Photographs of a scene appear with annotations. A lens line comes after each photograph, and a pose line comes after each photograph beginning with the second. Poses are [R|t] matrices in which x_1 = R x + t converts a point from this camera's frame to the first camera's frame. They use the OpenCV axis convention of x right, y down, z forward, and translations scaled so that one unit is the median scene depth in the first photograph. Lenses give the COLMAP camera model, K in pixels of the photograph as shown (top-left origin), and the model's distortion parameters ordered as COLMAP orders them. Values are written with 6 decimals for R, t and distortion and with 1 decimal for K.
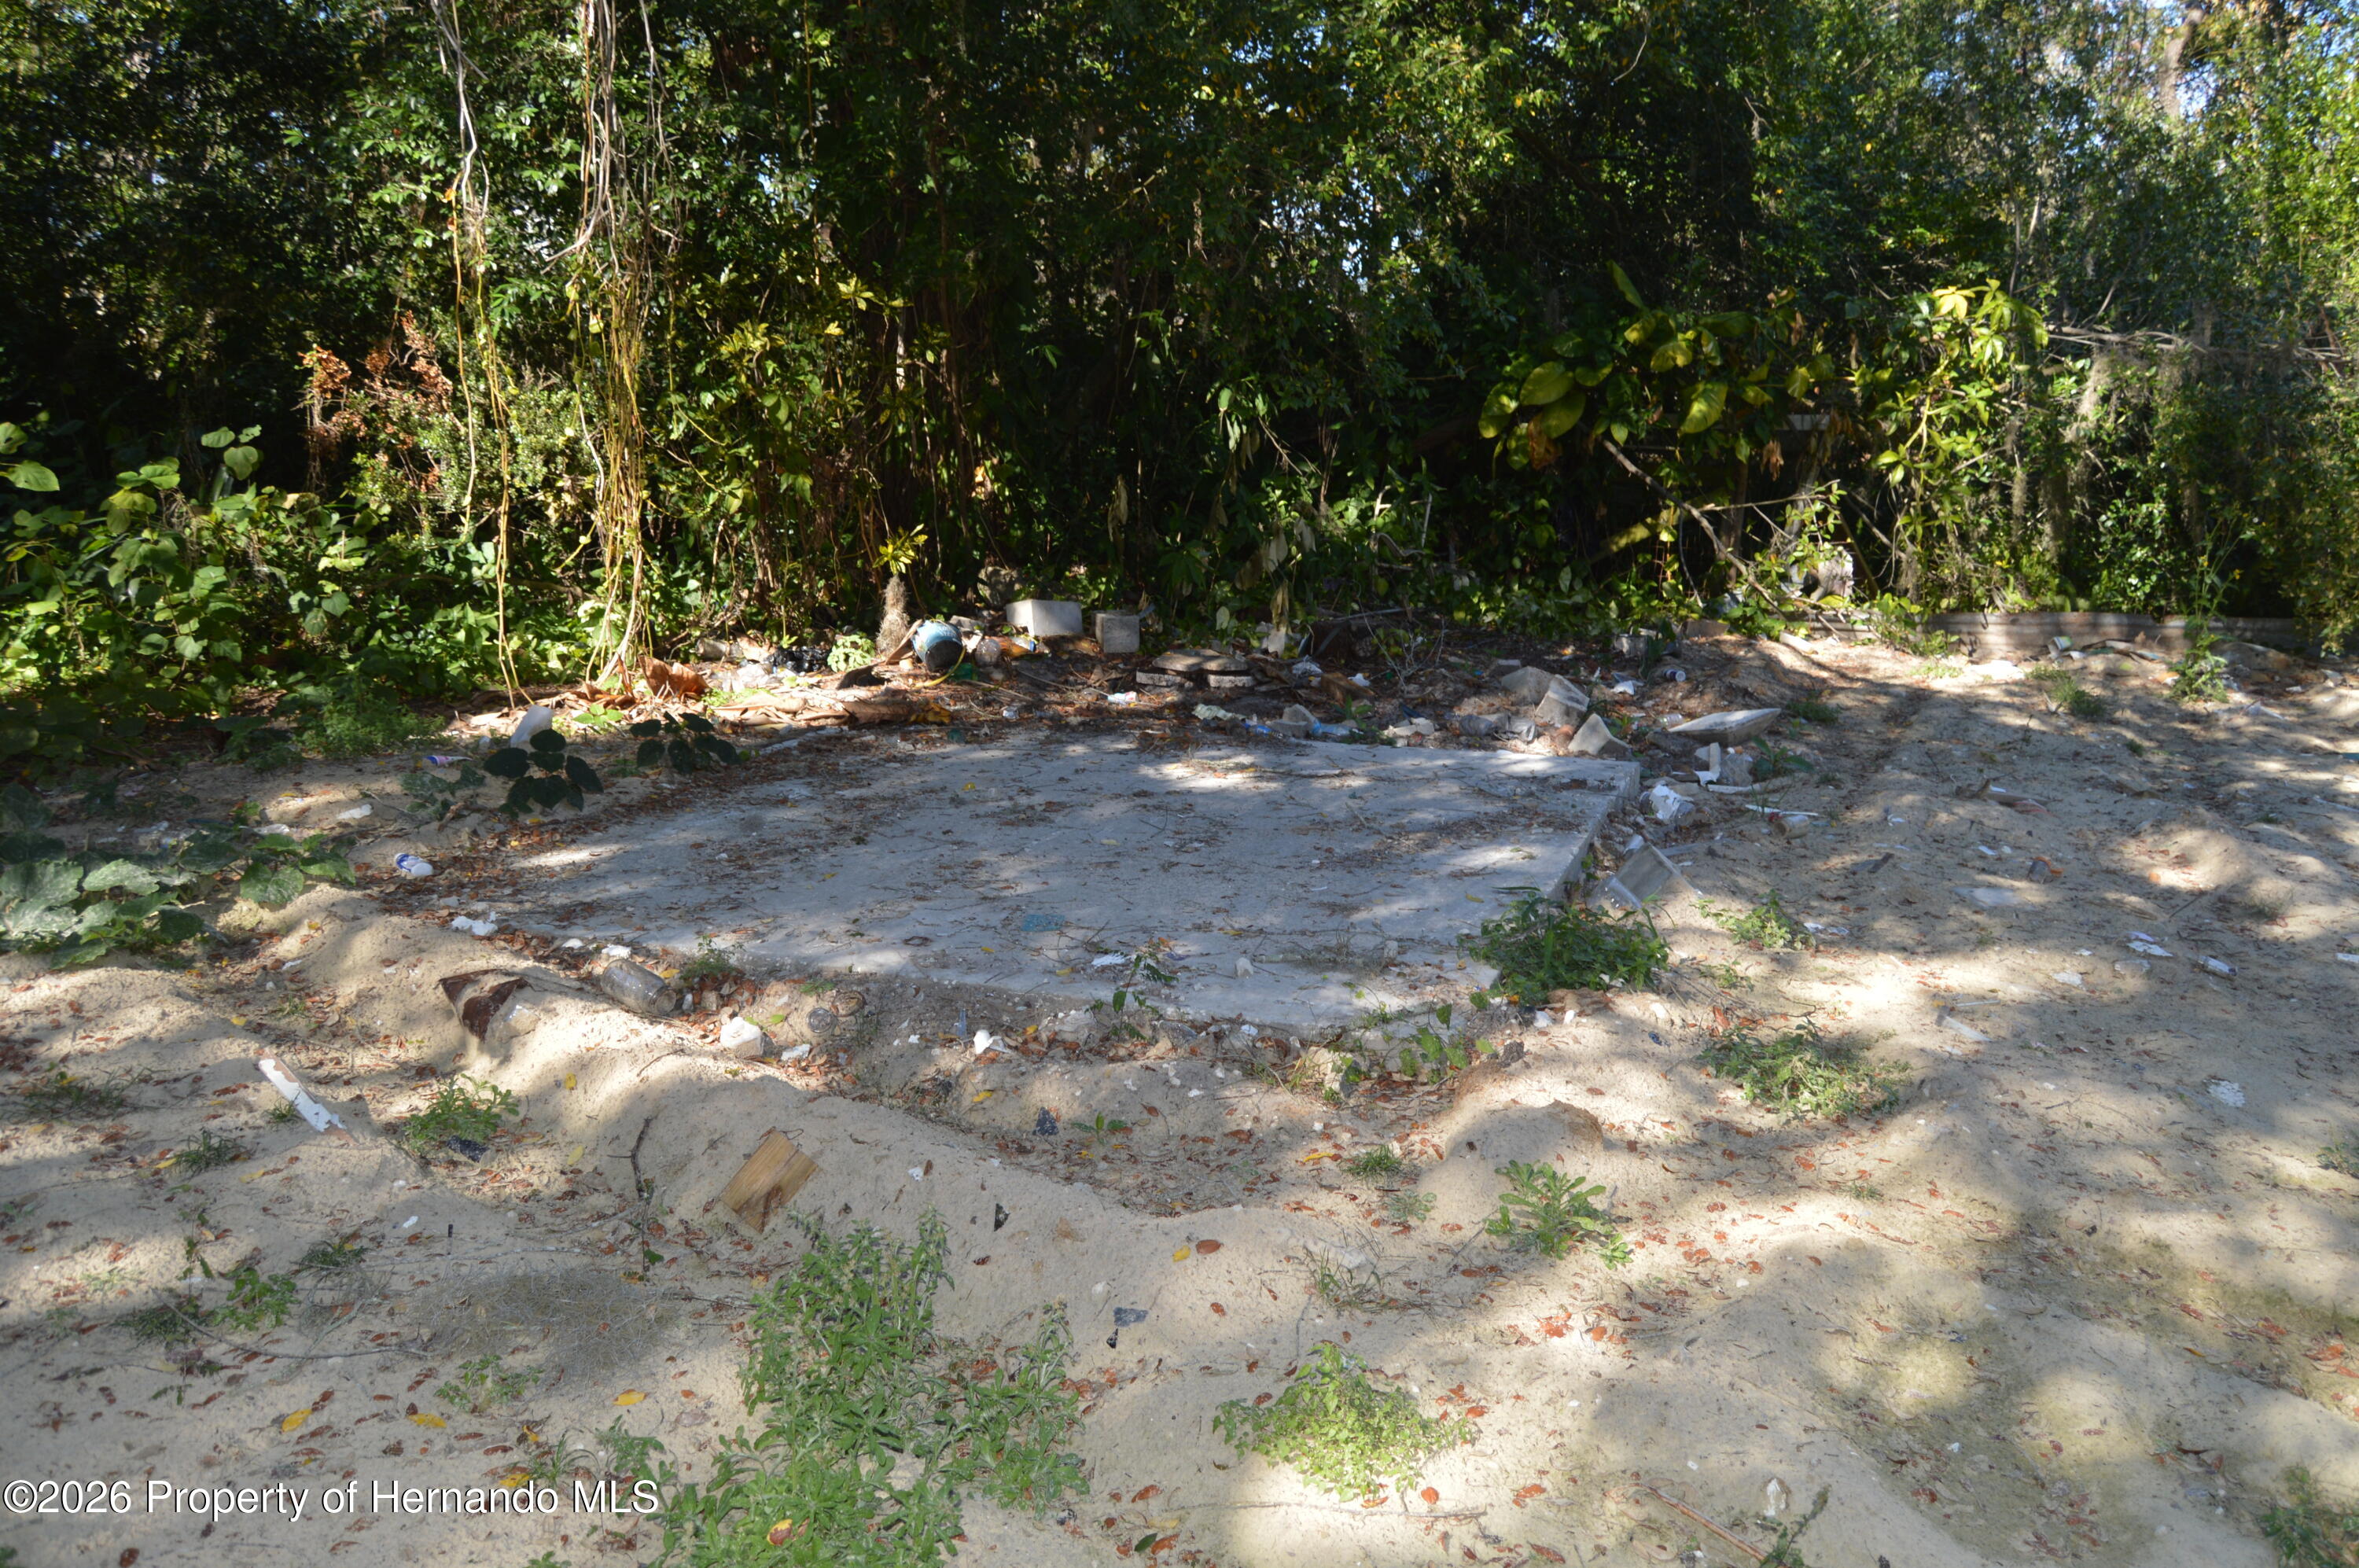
lens RADIAL K [[1867.0, 0, 1210.8], [0, 1867.0, 779.0], [0, 0, 1]] dist [-0.018254, 0.019910]
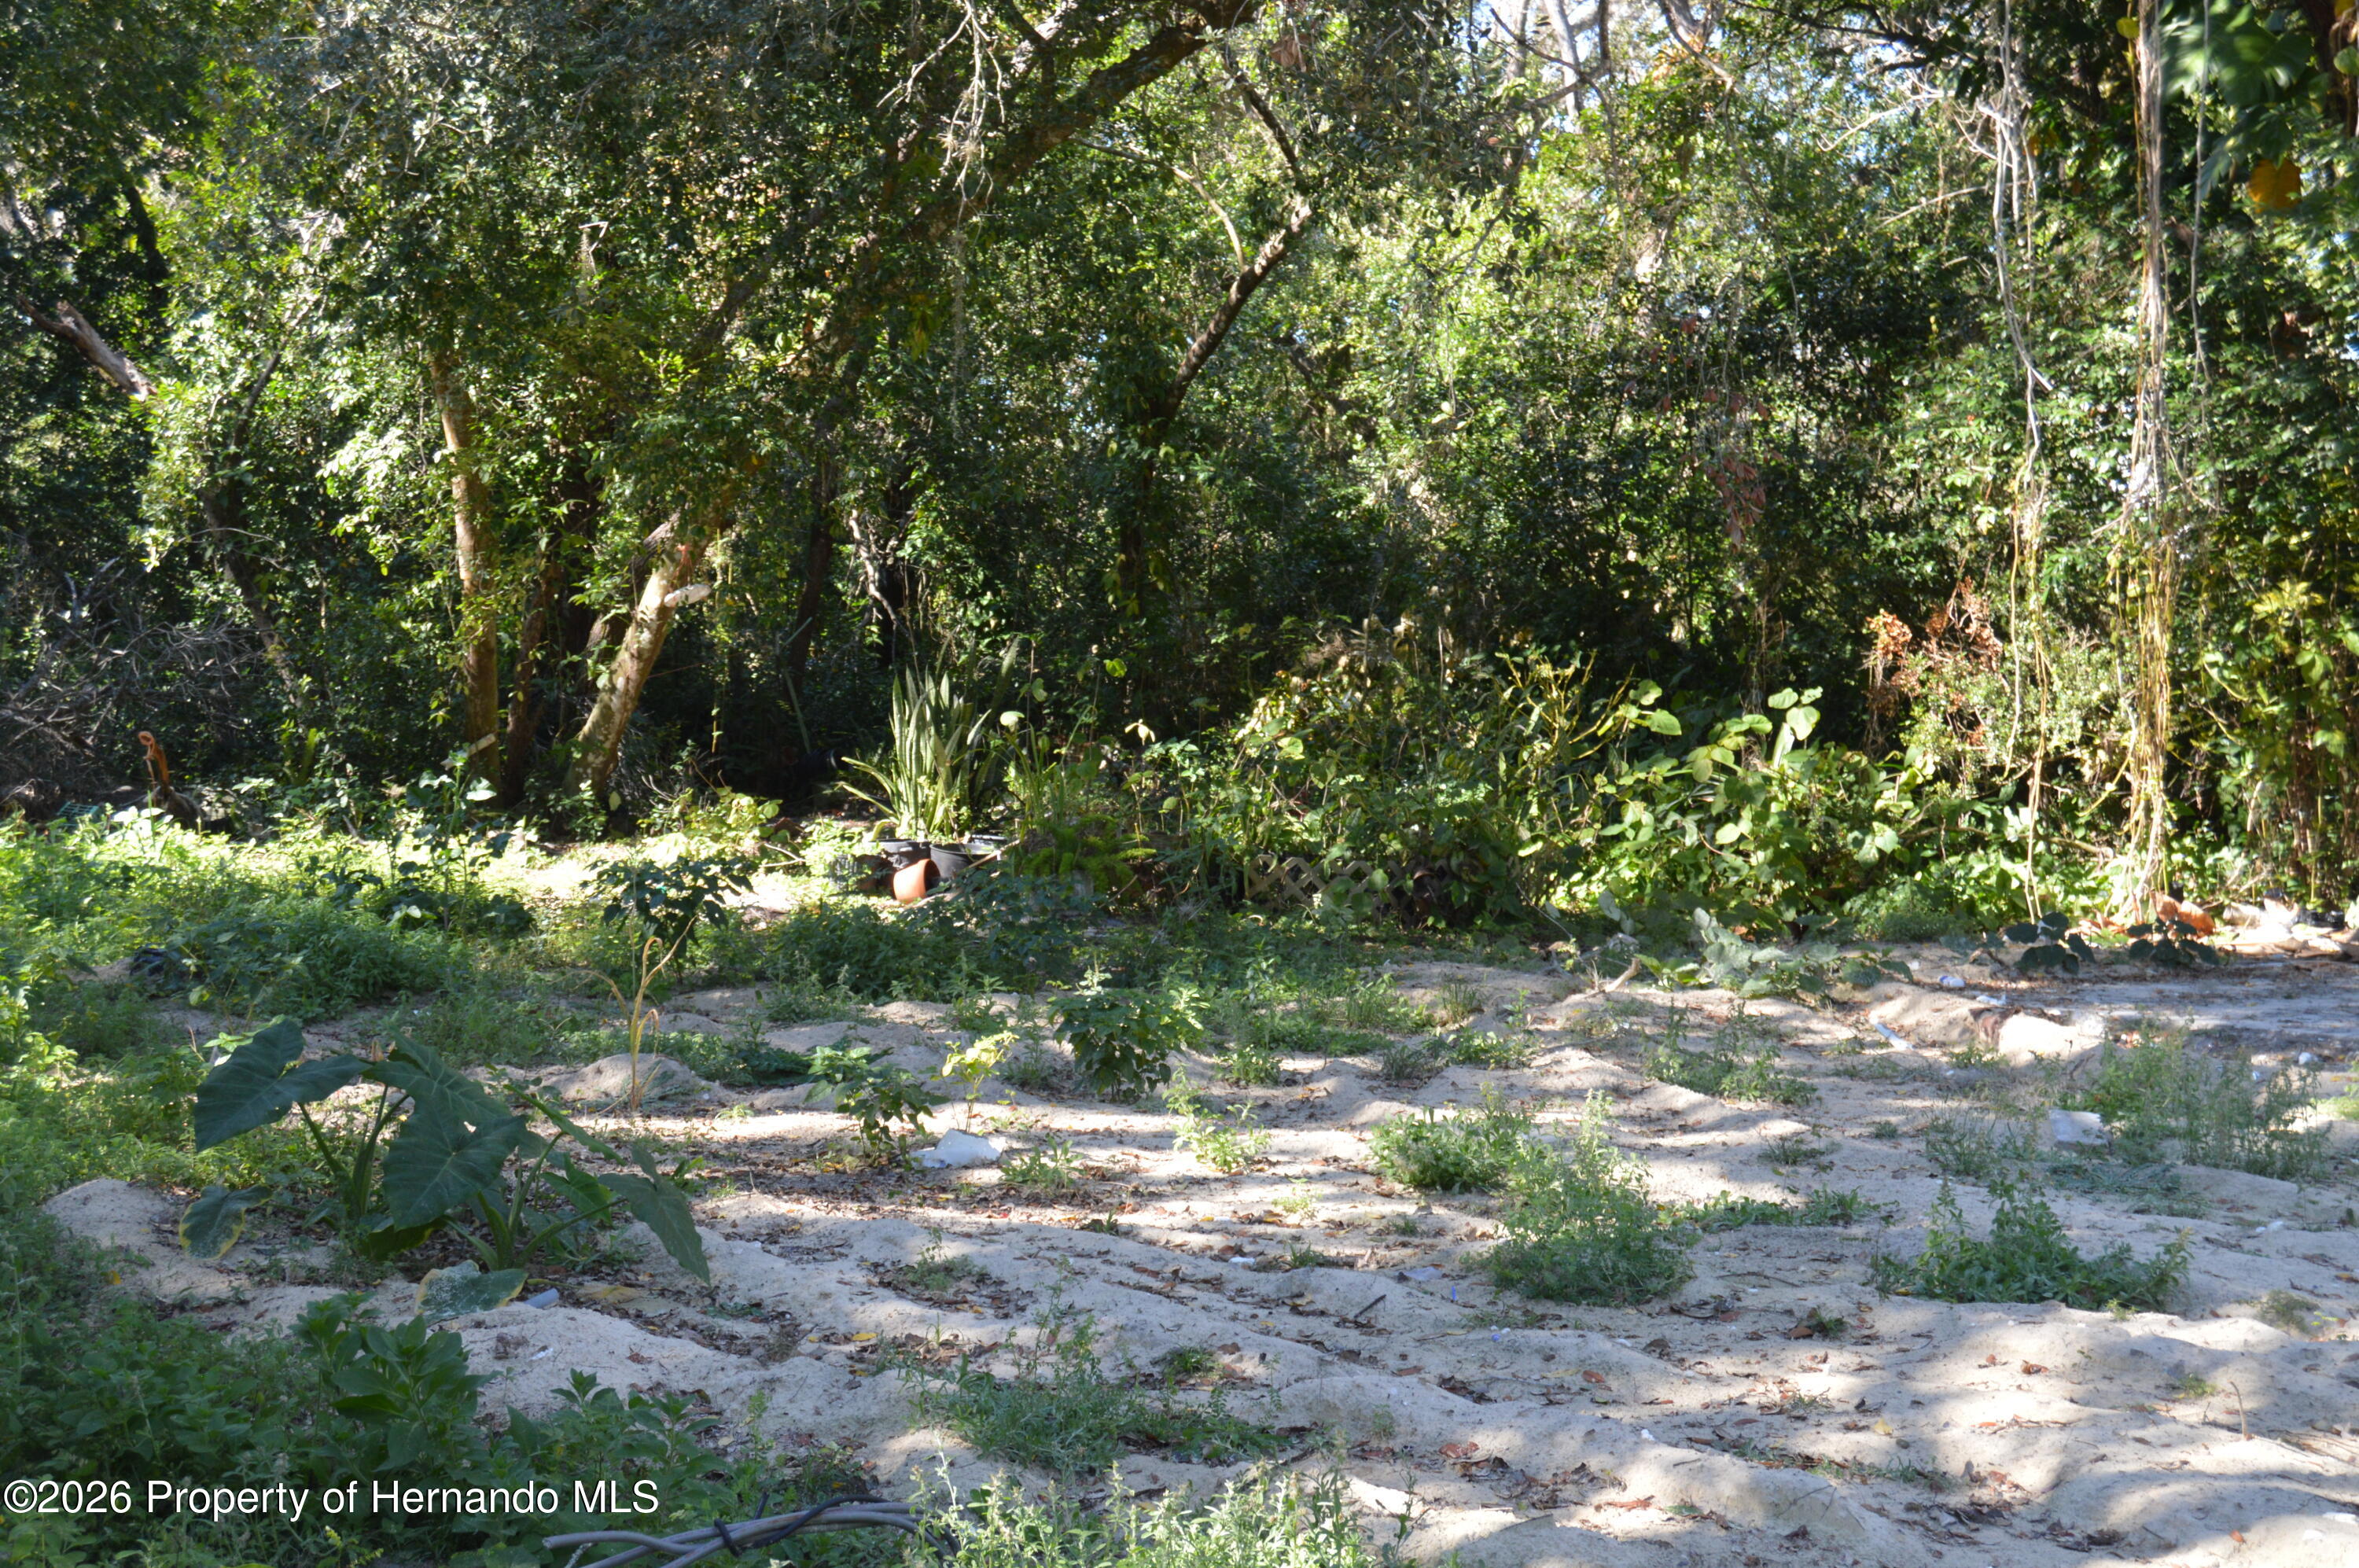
lens RADIAL K [[3661.5, 0, 1192.4], [0, 3661.5, 780.4], [0, 0, 1]] dist [0.035797, -0.126704]
pose [[0.827020, 0.007998, -0.562116, 0.362433], [-0.105985, 0.984187, -0.141929, 0.196563], [0.552092, 0.176954, 0.814789, -0.886084]]
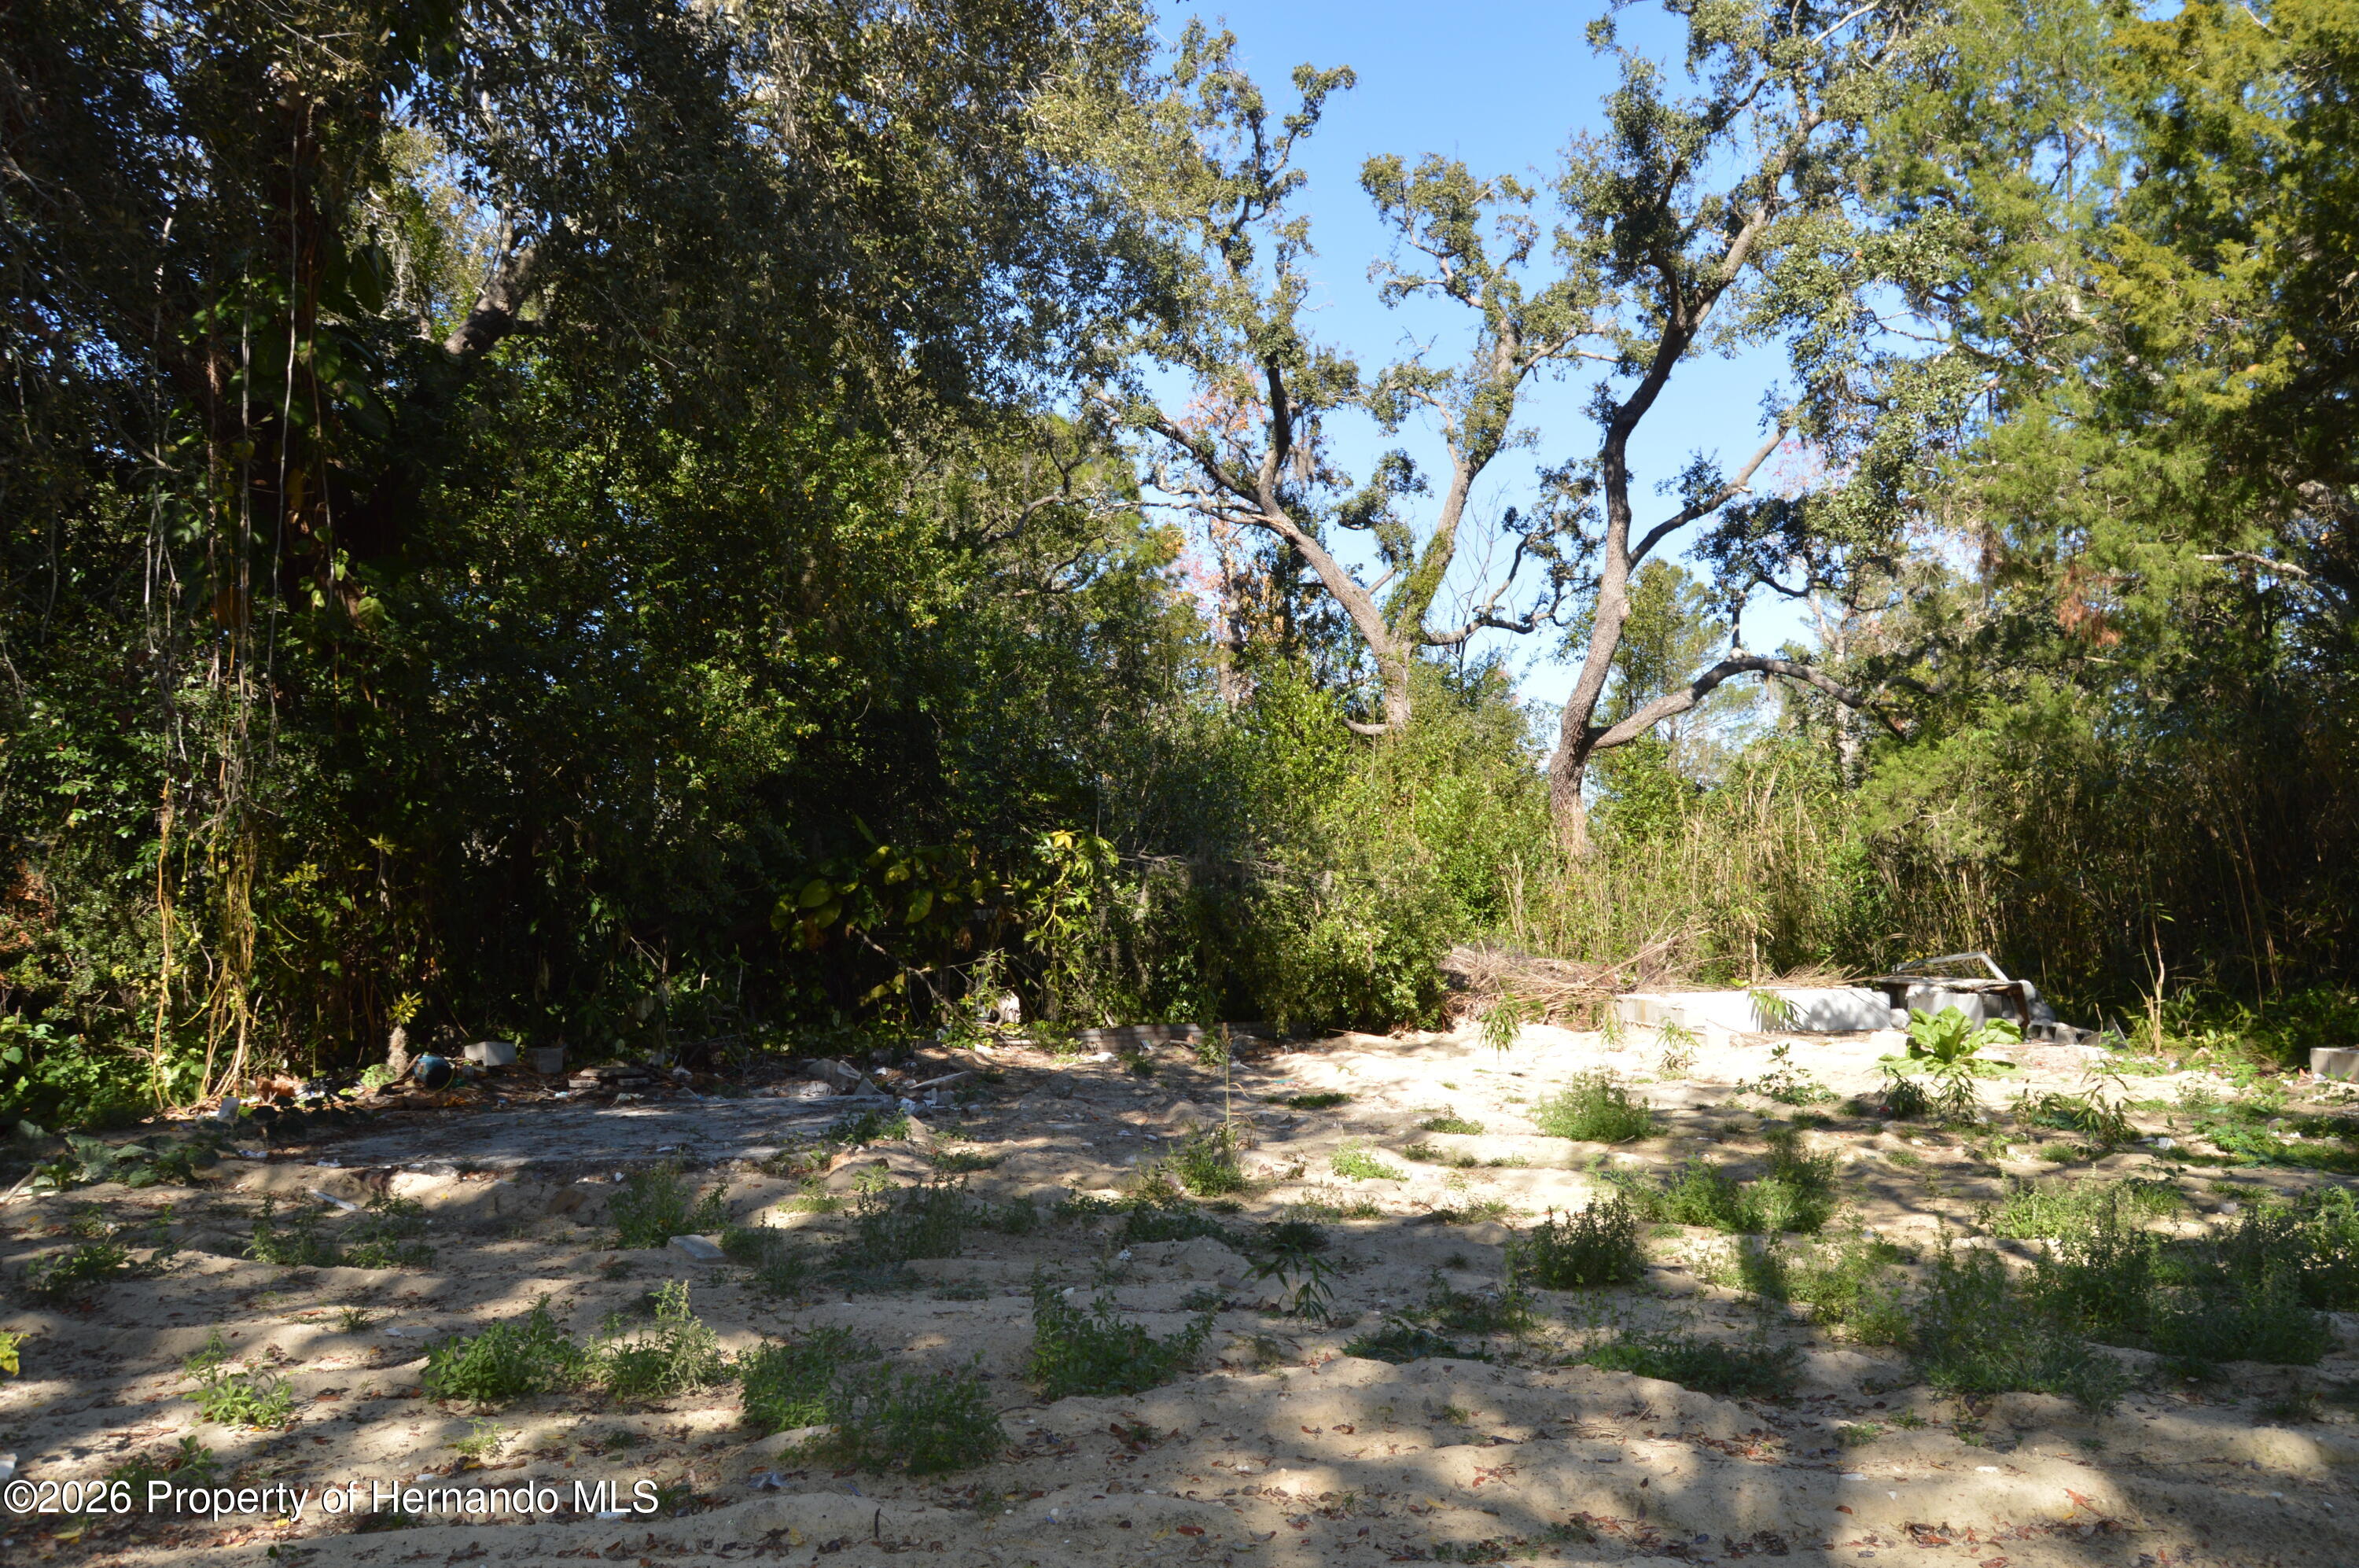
lens RADIAL K [[1867.0, 0, 1210.8], [0, 1867.0, 779.0], [0, 0, 1]] dist [-0.018254, 0.019910]
pose [[0.919573, 0.002558, 0.392910, -0.157150], [0.103384, 0.963168, -0.248231, 0.140733], [-0.379074, 0.268888, 0.885439, -0.638344]]
